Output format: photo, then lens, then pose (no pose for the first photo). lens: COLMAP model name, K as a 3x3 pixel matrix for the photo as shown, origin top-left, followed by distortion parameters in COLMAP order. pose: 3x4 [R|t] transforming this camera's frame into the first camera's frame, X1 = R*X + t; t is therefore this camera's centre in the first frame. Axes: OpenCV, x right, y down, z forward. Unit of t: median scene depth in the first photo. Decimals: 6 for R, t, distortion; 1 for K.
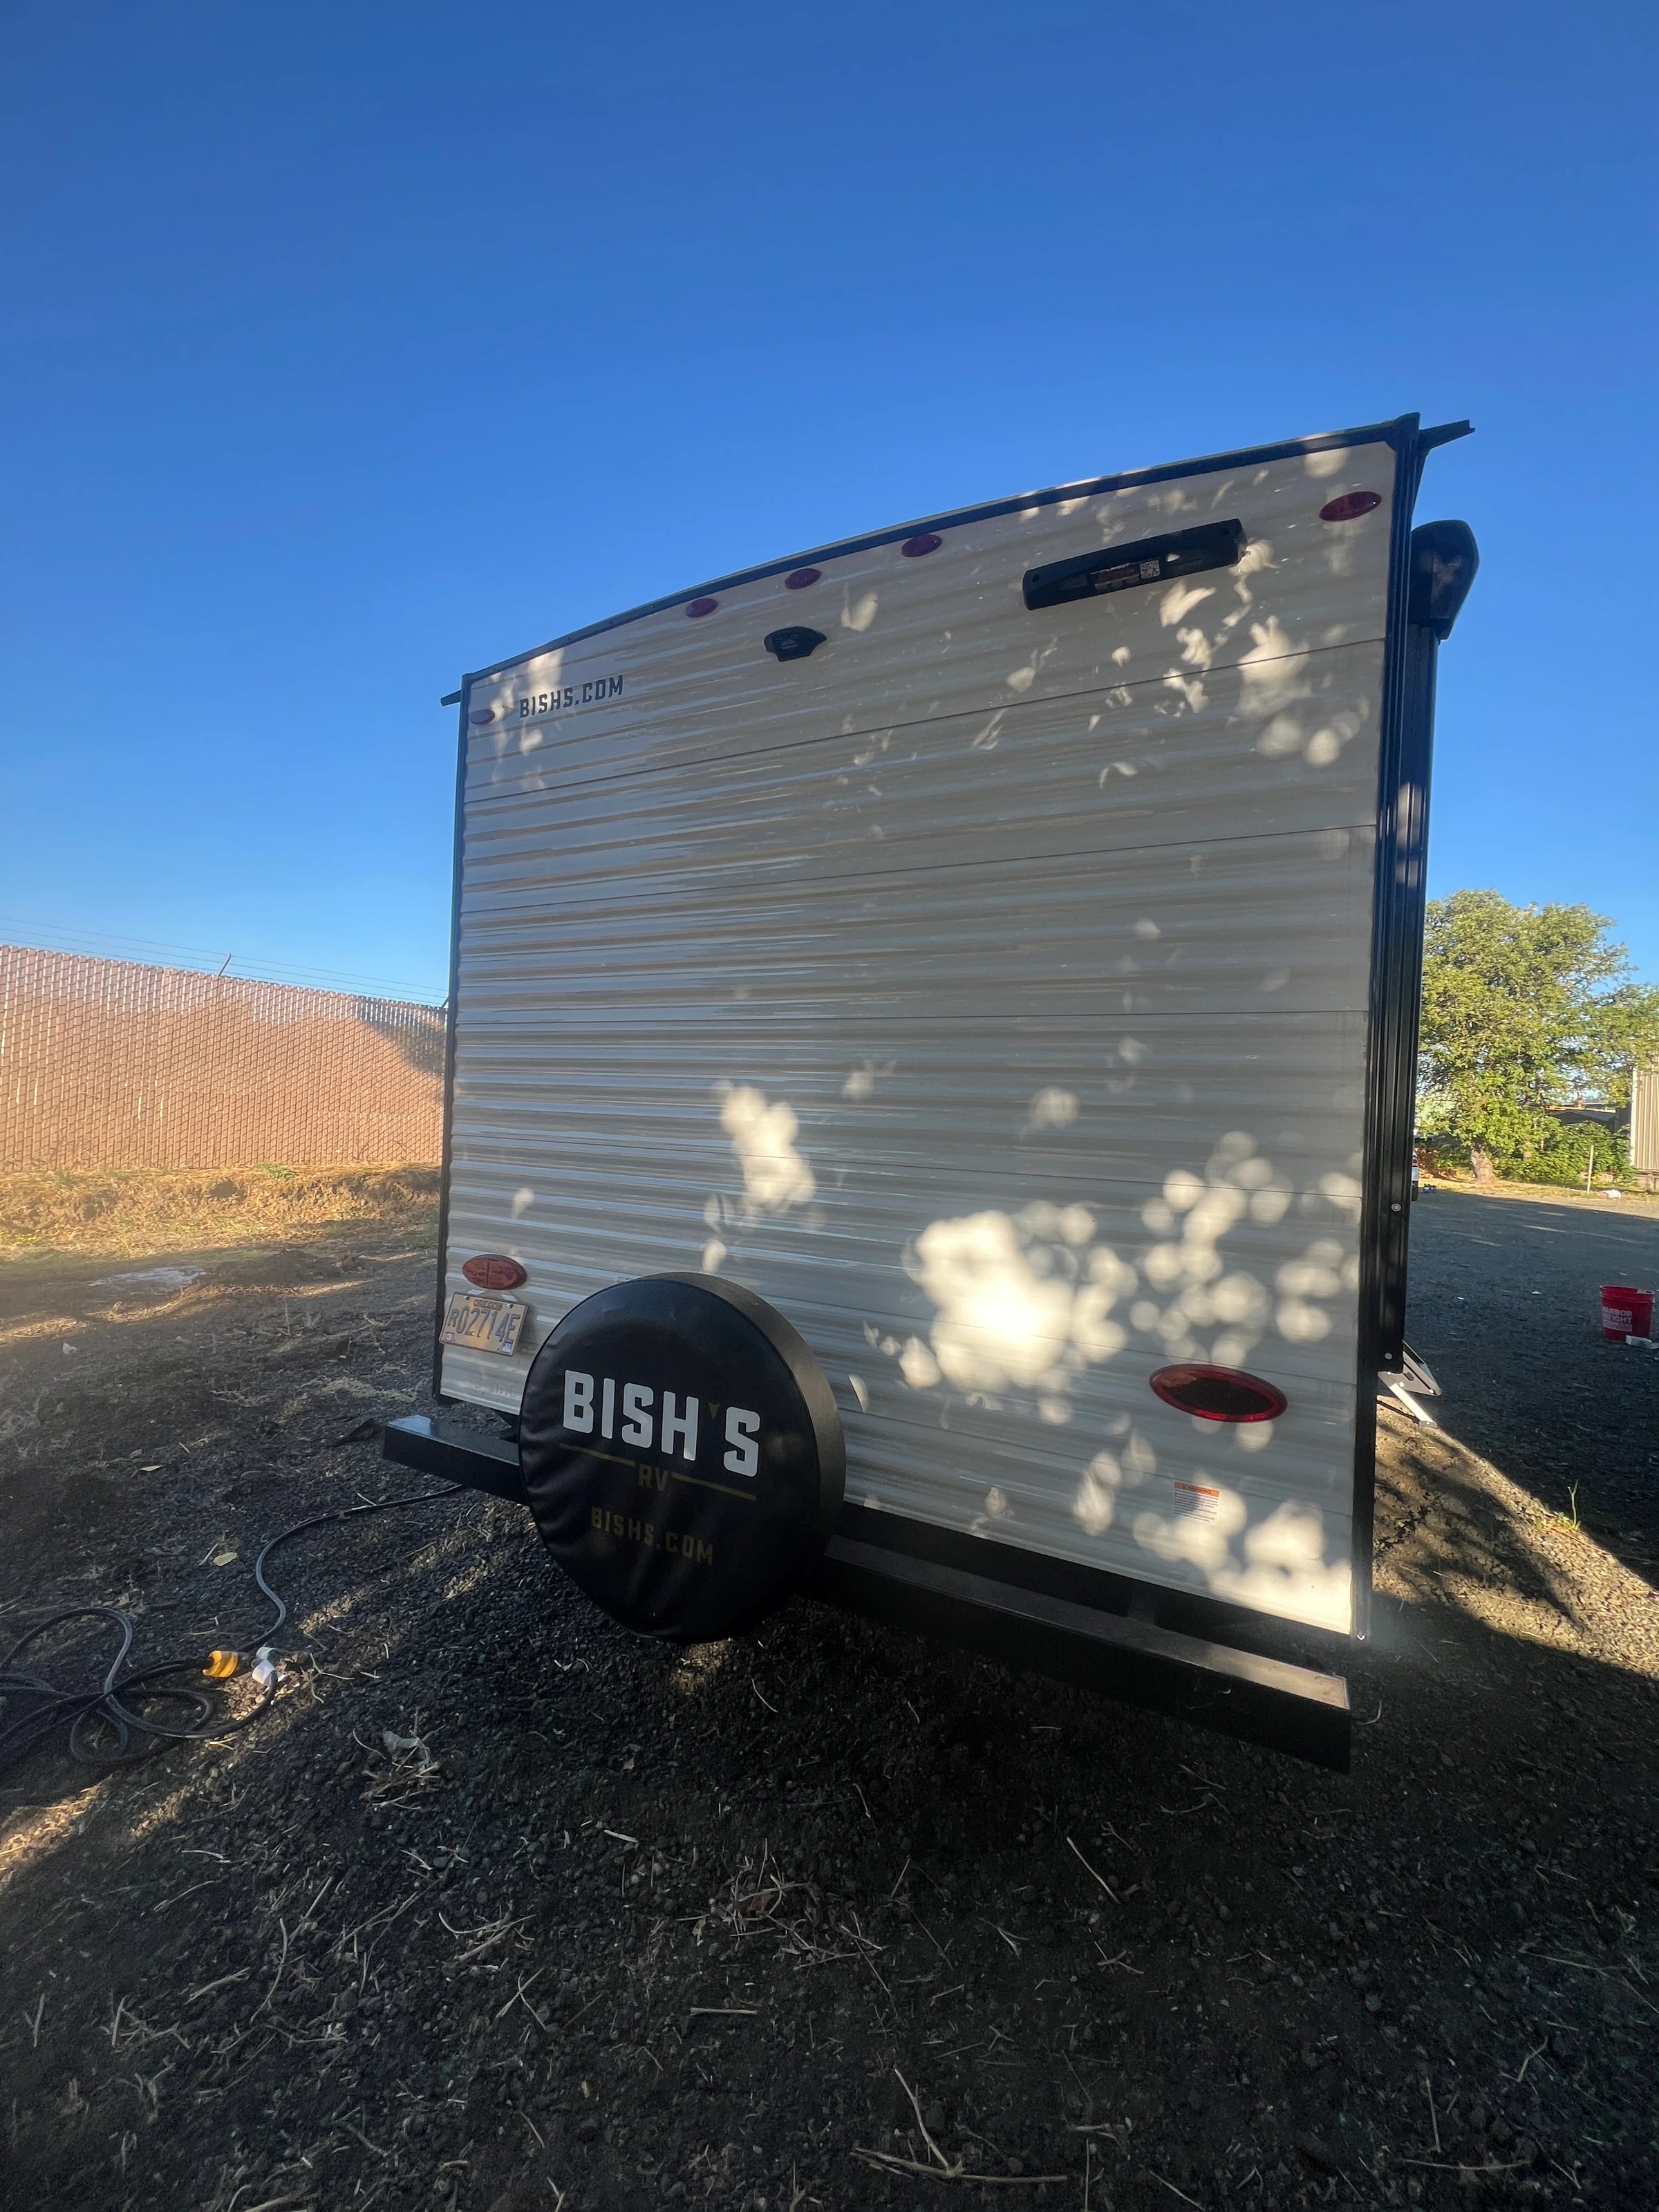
lens RADIAL K [[881.9, 0, 831.5], [0, 881.9, 1112.6], [0, 0, 1]] dist [-0.003532, 0.001617]
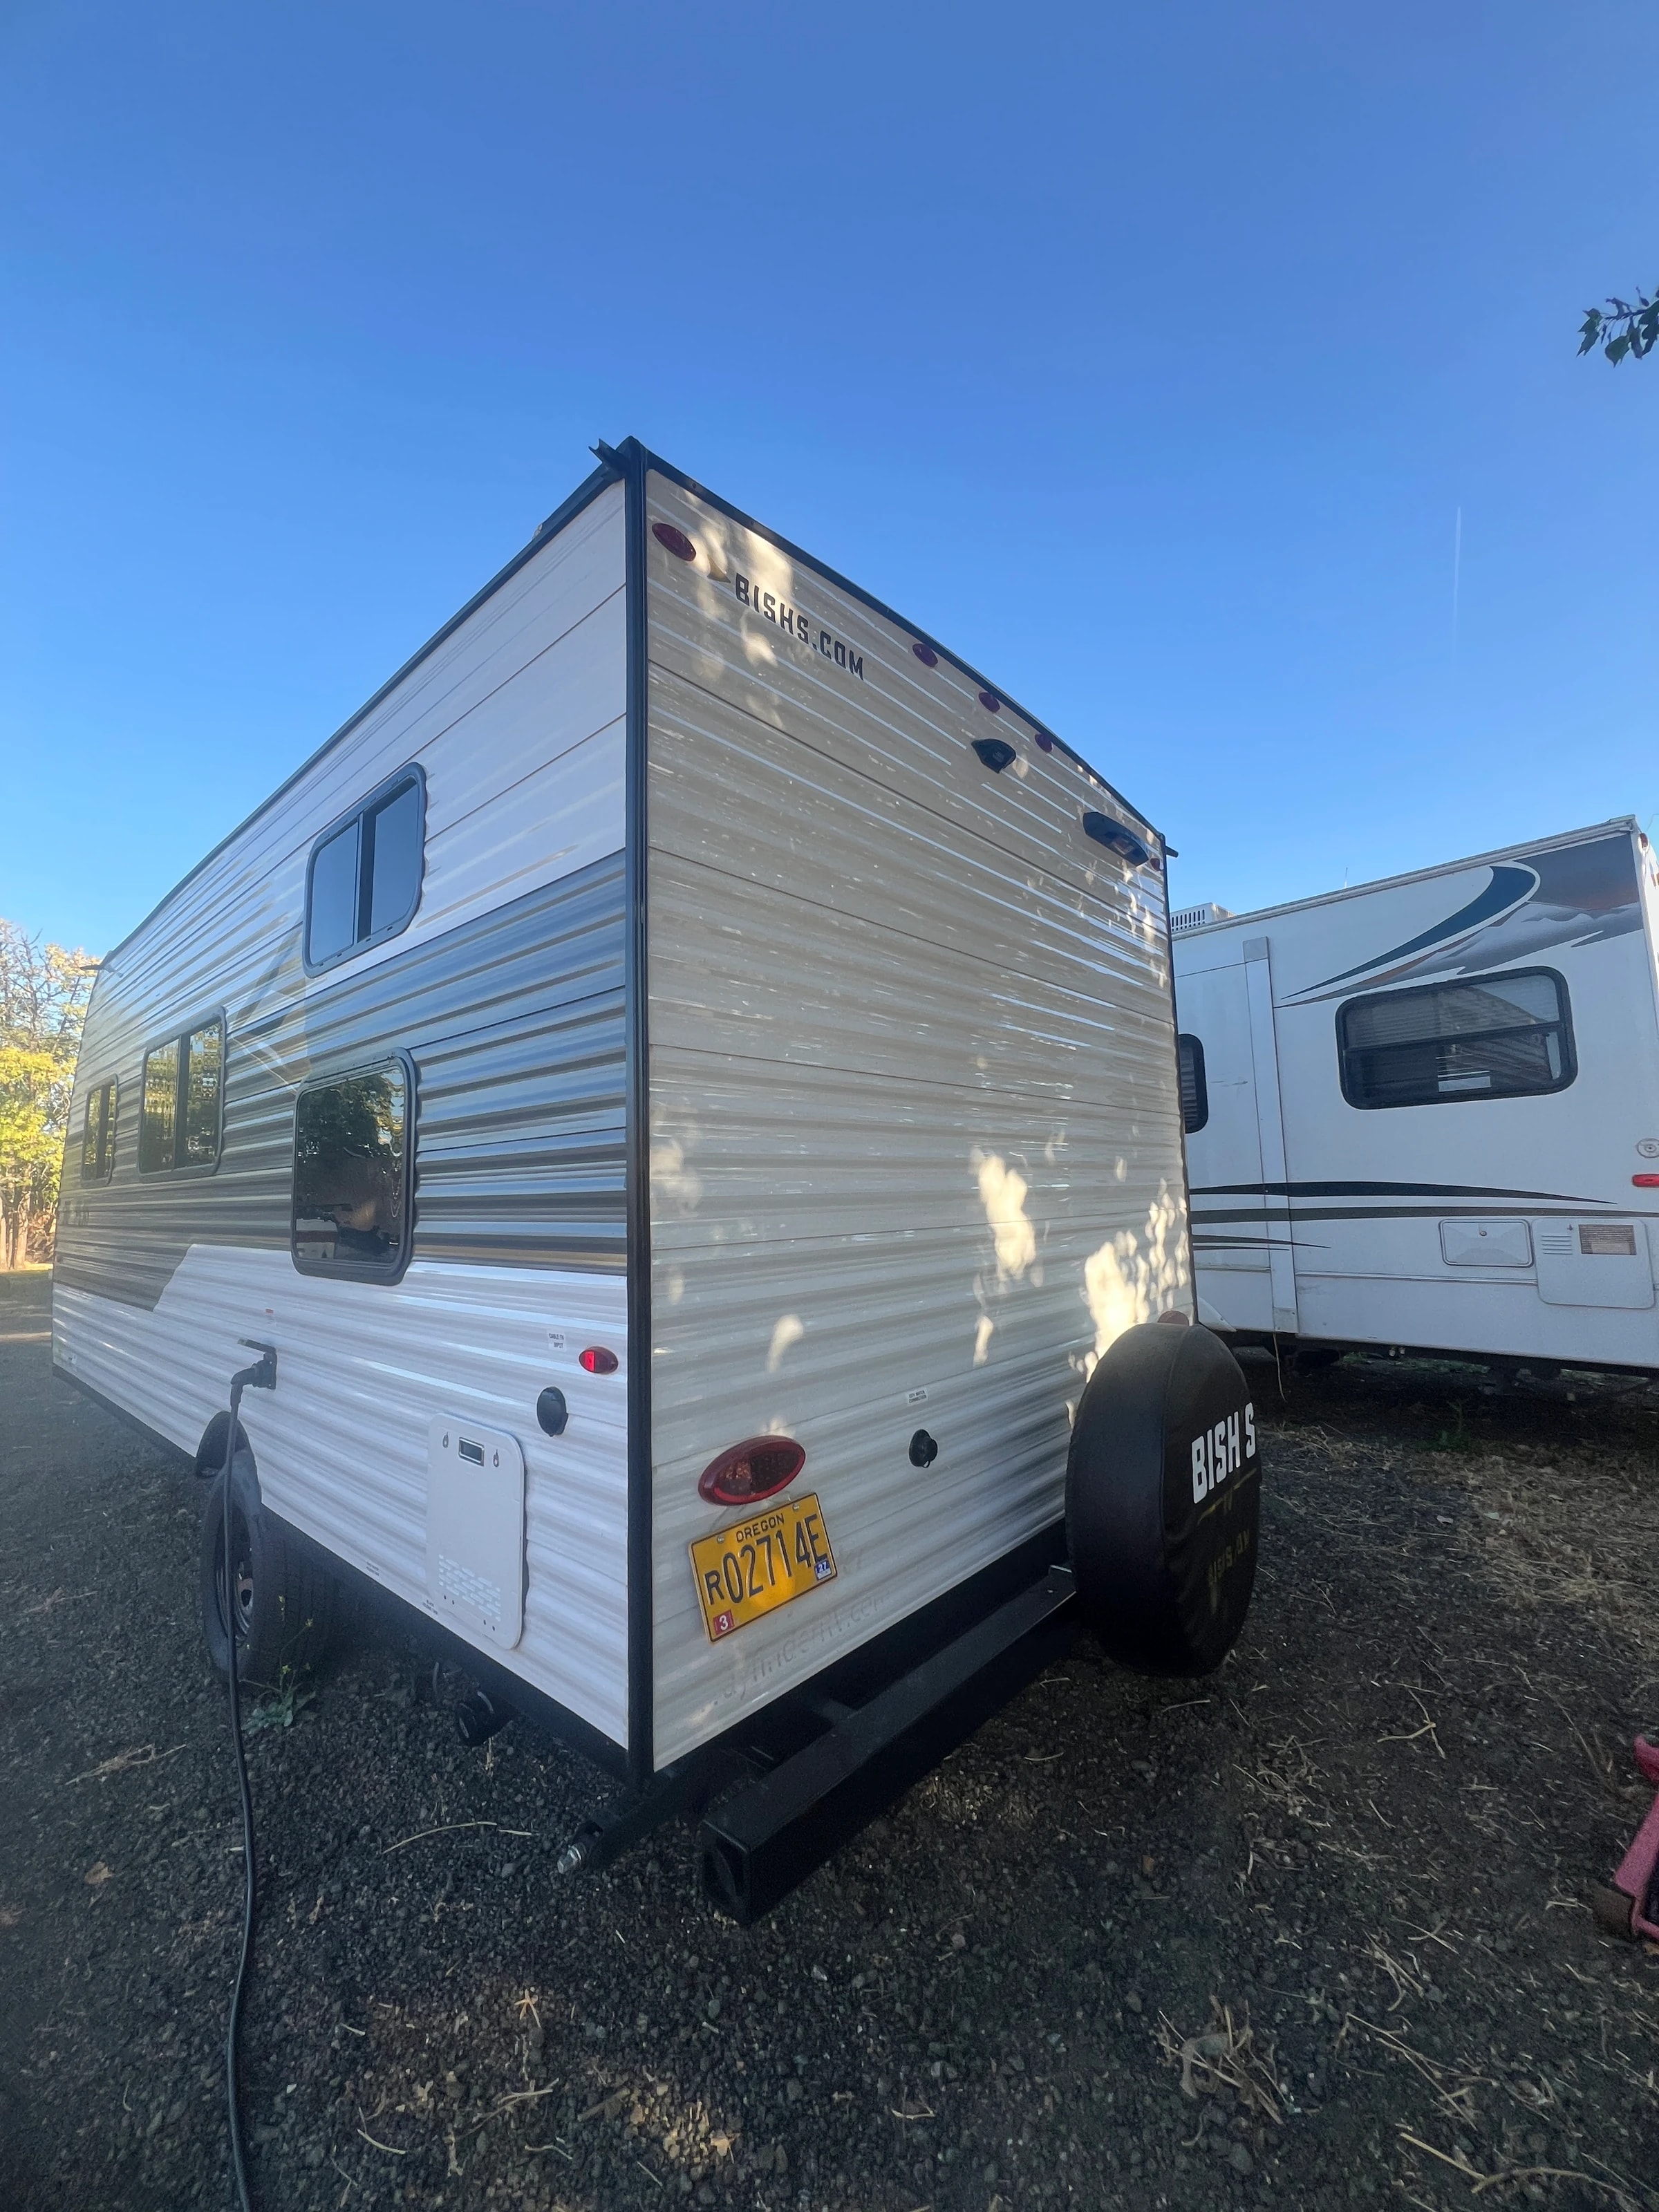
lens RADIAL K [[881.9, 0, 822.2], [0, 881.9, 1108.5], [0, 0, 1]] dist [-0.003532, 0.001617]
pose [[0.251012, 0.047740, 0.966806, -1.014059], [0.037923, 0.997531, -0.059103, -0.027001], [-0.967241, 0.051500, 0.248582, 0.841259]]
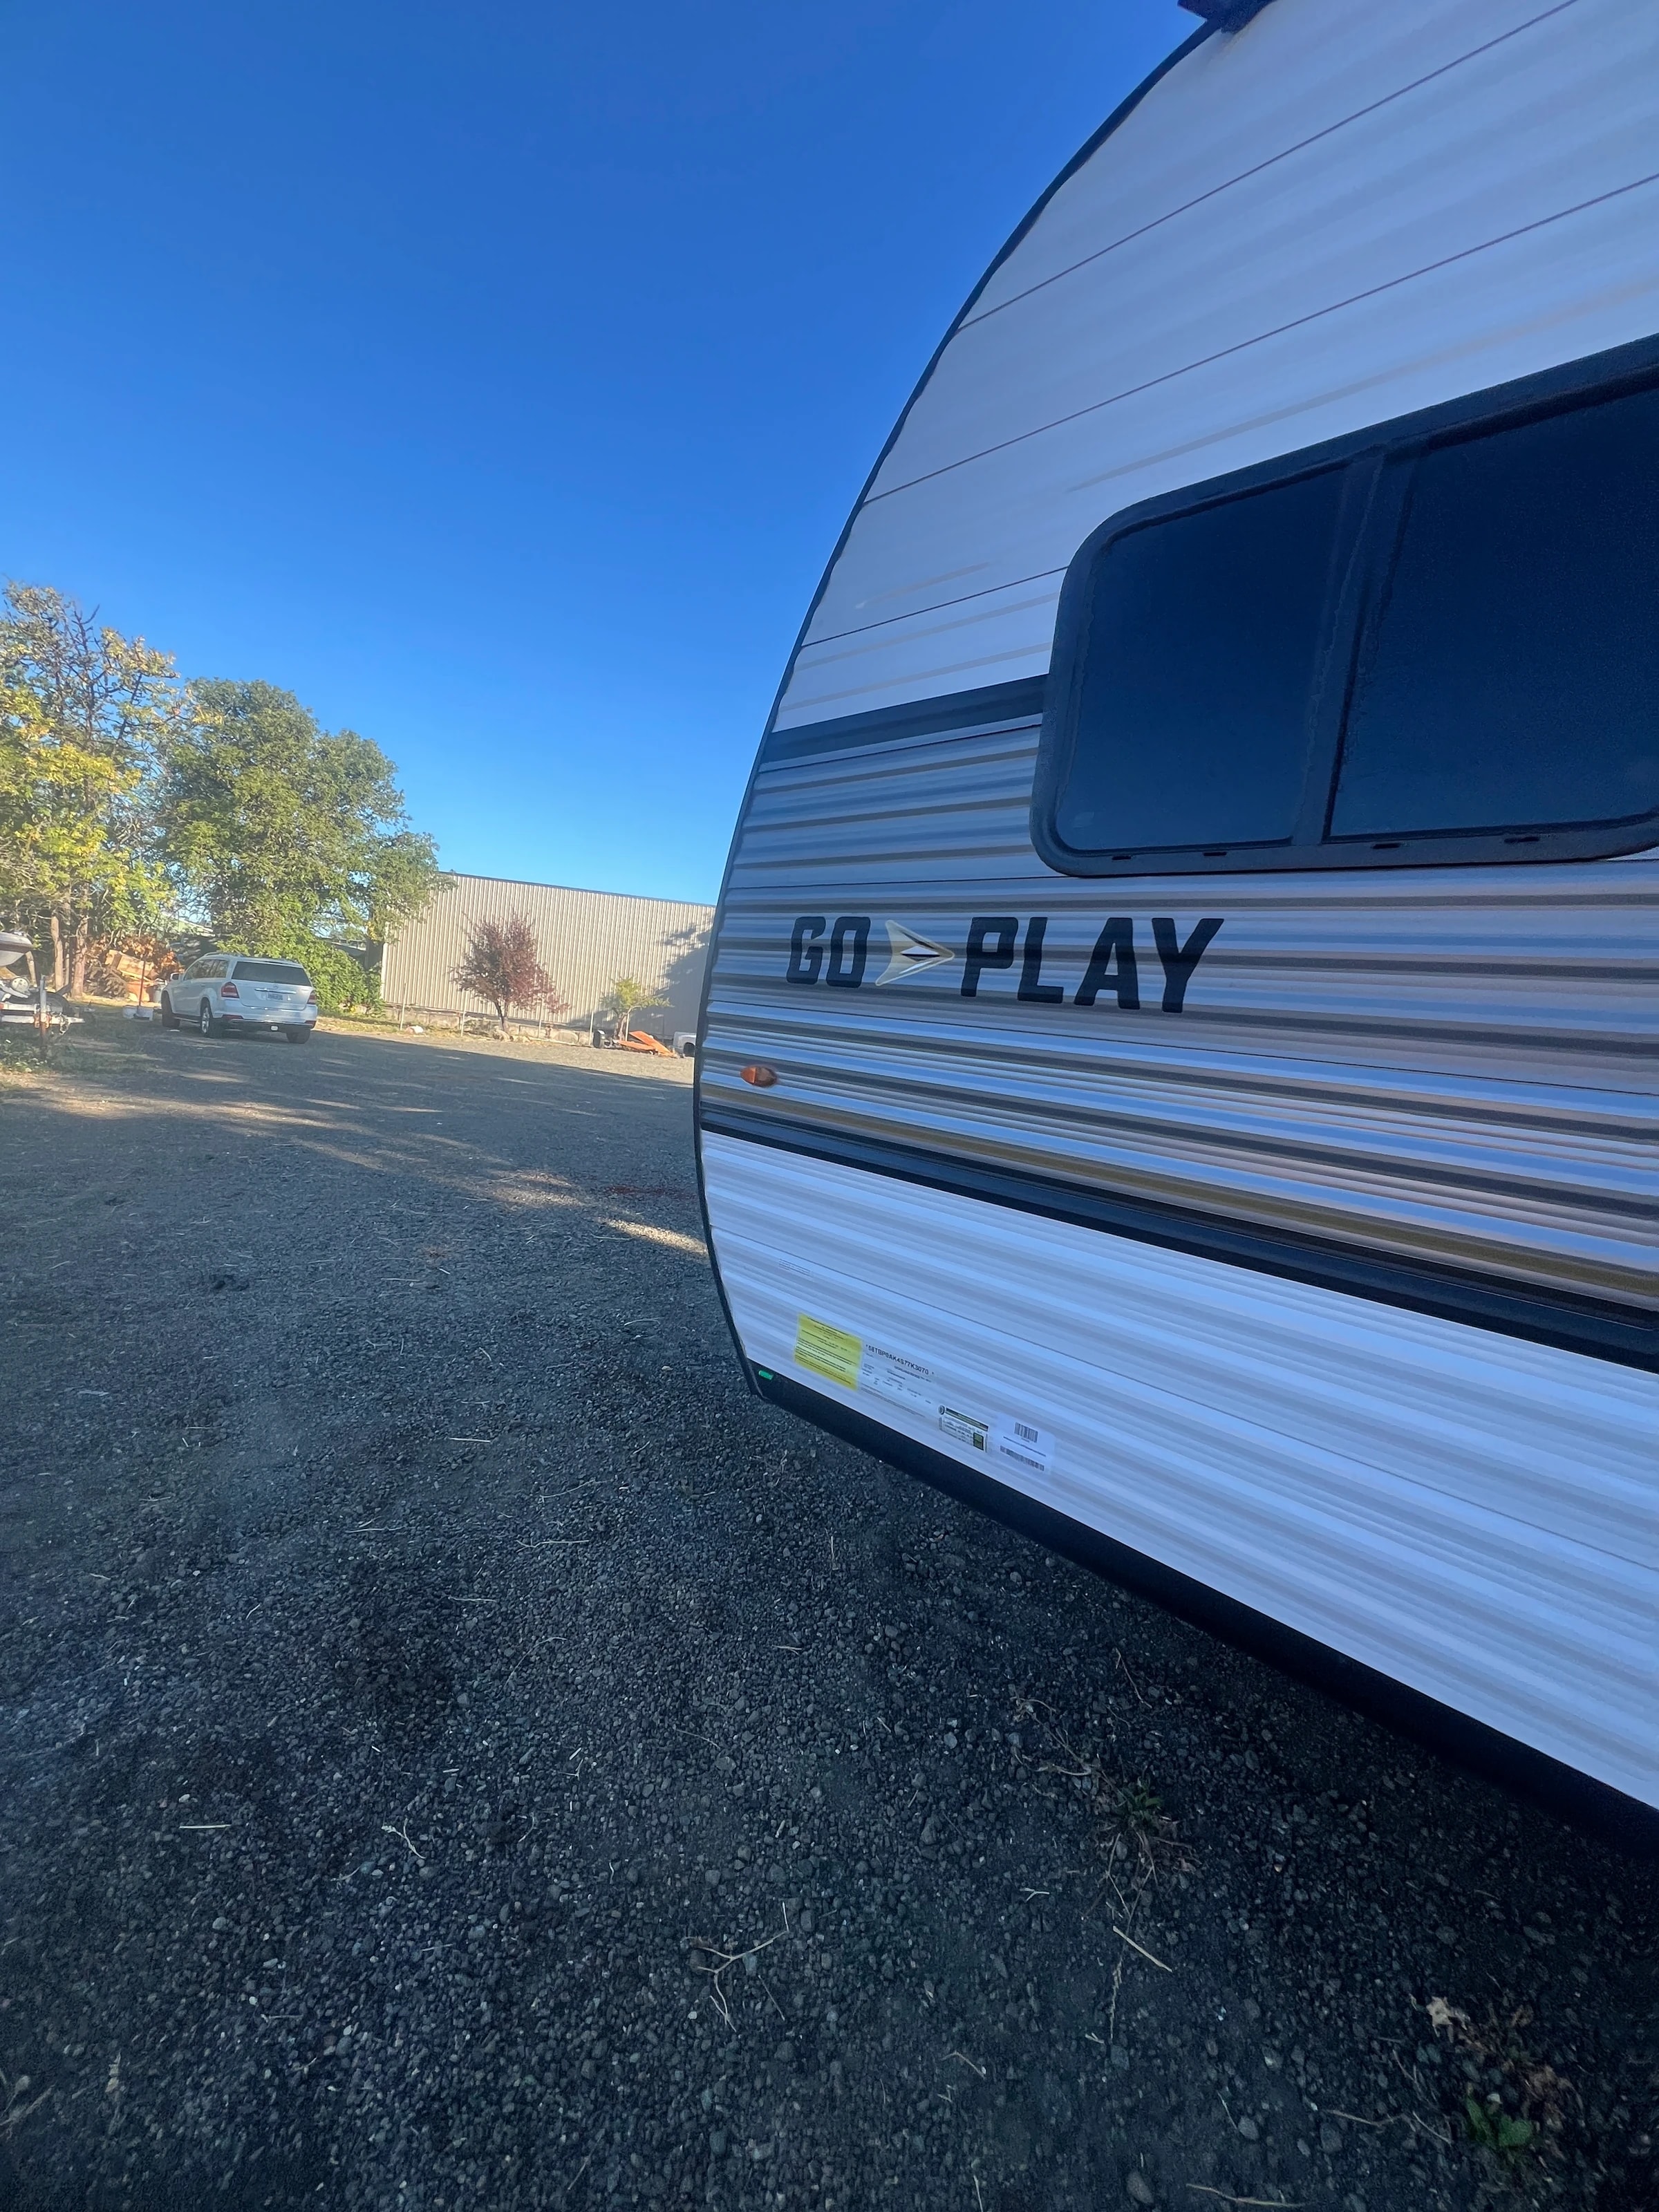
lens RADIAL K [[881.9, 0, 825.1], [0, 881.9, 1114.3], [0, 0, 1]] dist [-0.003532, 0.001617]
pose [[0.267900, -0.093986, 0.958851, -0.252555], [-0.107069, 0.986161, 0.126578, 0.054690], [-0.957479, -0.136574, 0.254130, 2.611211]]
